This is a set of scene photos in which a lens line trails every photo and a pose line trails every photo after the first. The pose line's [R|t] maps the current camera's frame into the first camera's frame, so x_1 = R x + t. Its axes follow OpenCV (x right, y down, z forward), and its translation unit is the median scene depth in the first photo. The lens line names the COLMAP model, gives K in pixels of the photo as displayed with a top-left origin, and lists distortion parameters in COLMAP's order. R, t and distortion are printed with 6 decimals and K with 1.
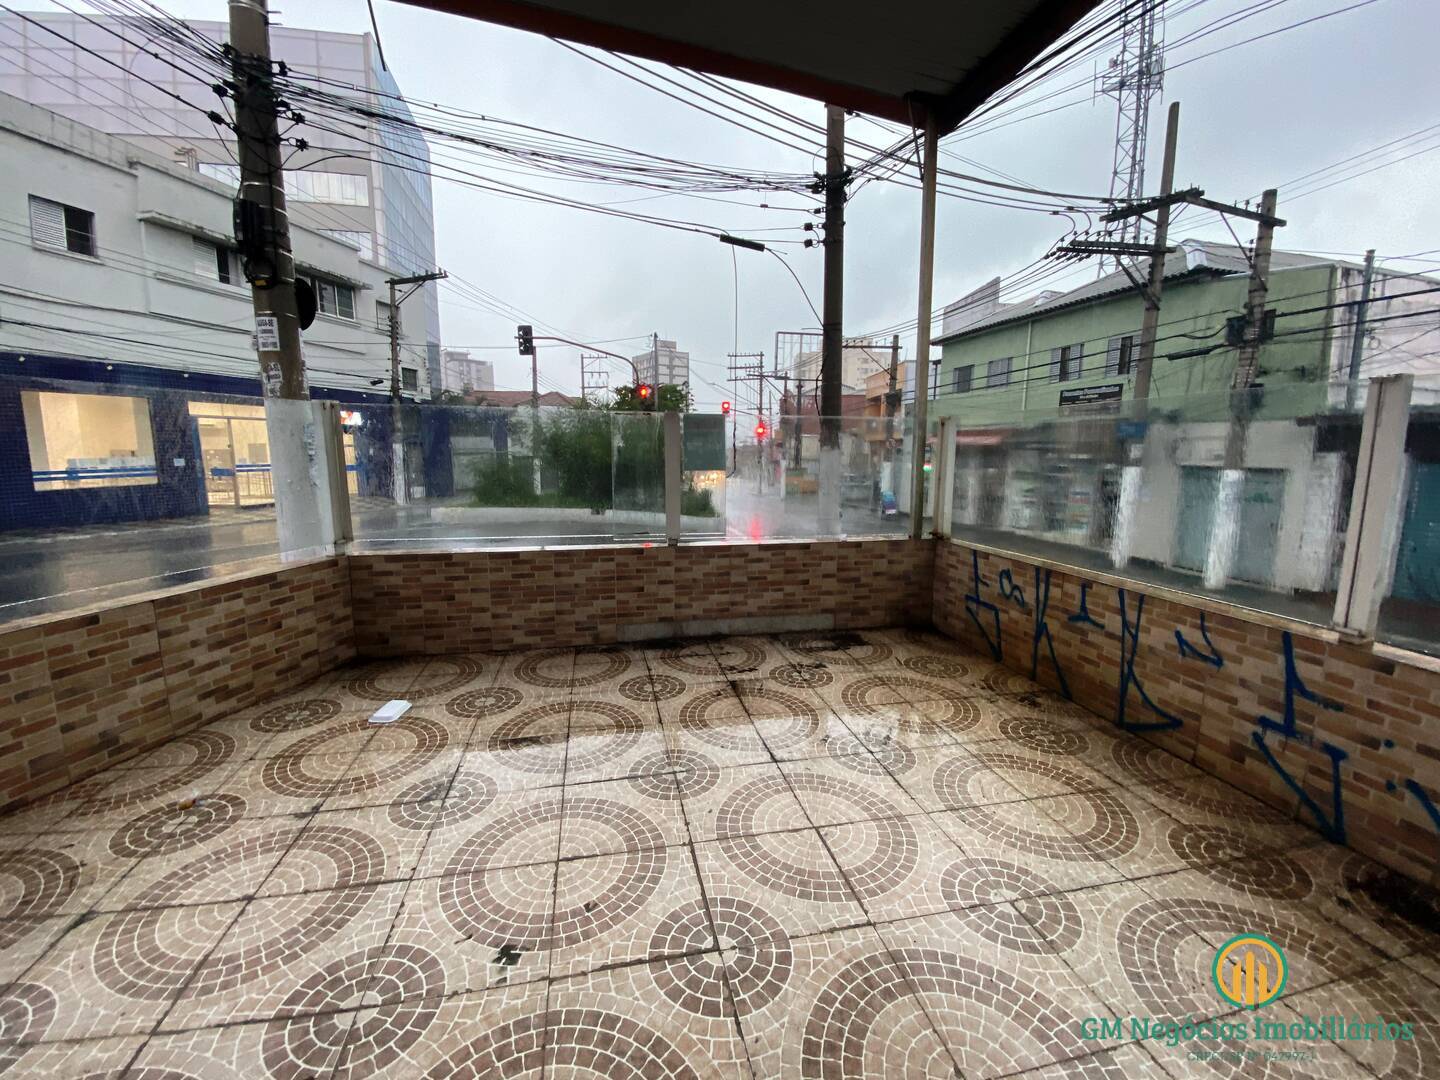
lens RADIAL K [[574.4, 0, 720.0], [0, 574.4, 540.0], [0, 0, 1]] dist [0.008483, -0.016511]
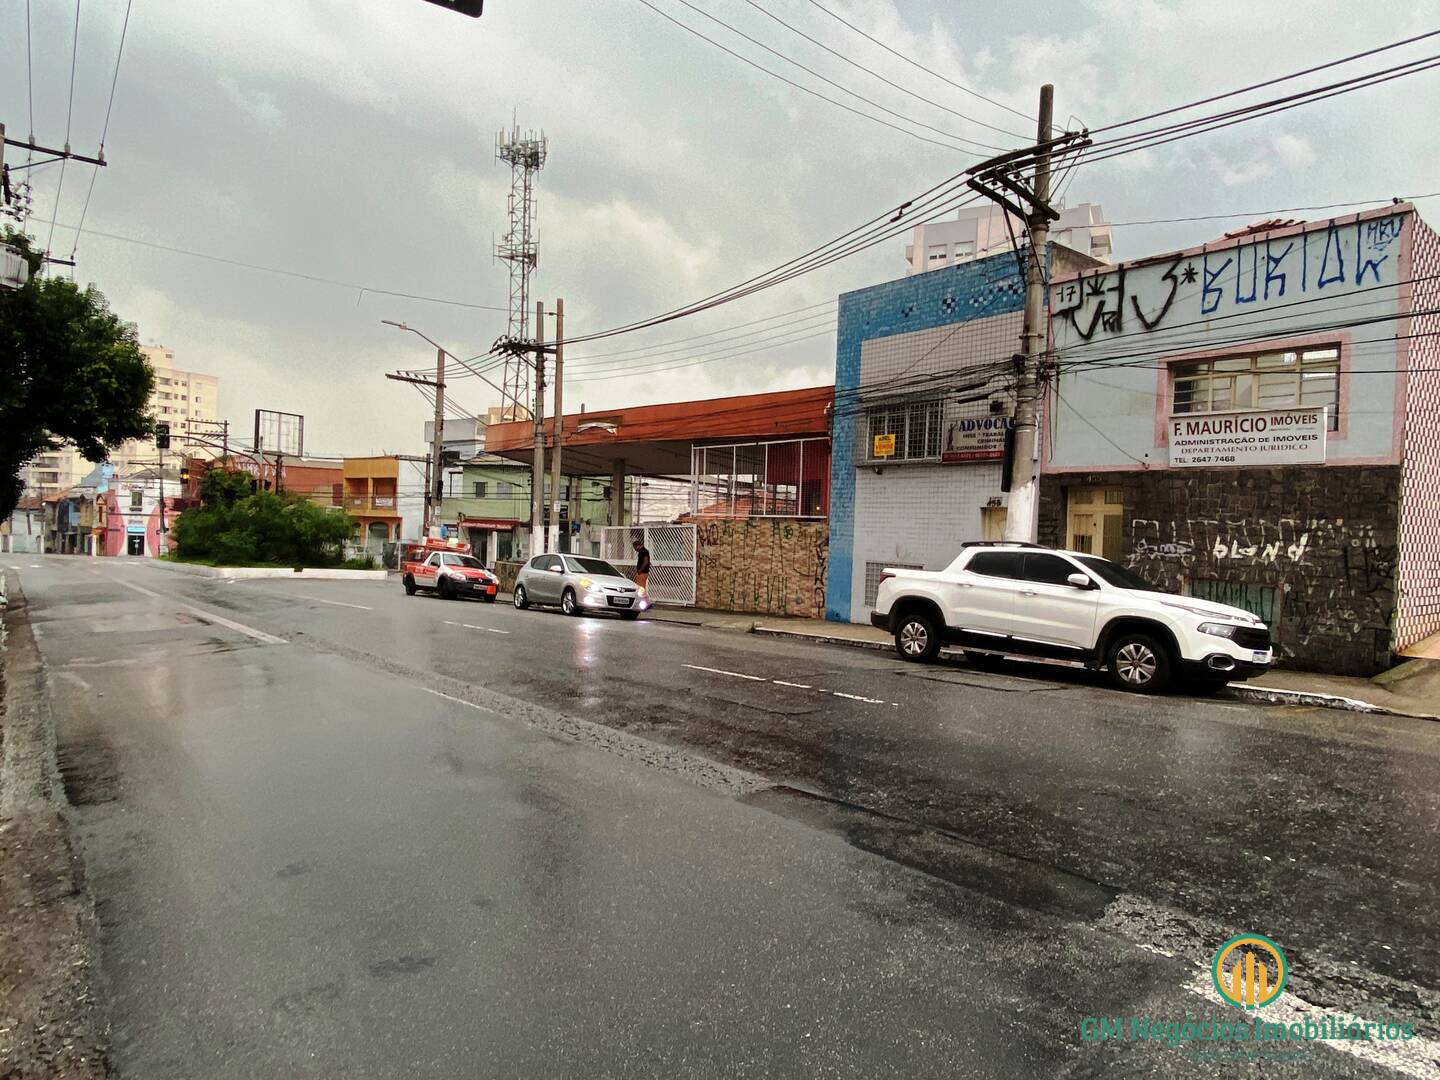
lens RADIAL K [[873.6, 0, 720.0], [0, 873.6, 540.0], [0, 0, 1]] dist [-0.000292, -0.000031]
pose [[0.622499, 0.044886, 0.781332, -1.638554], [0.071109, 0.990980, -0.113584, 0.300355], [-0.779383, 0.126266, 0.613693, -1.593457]]
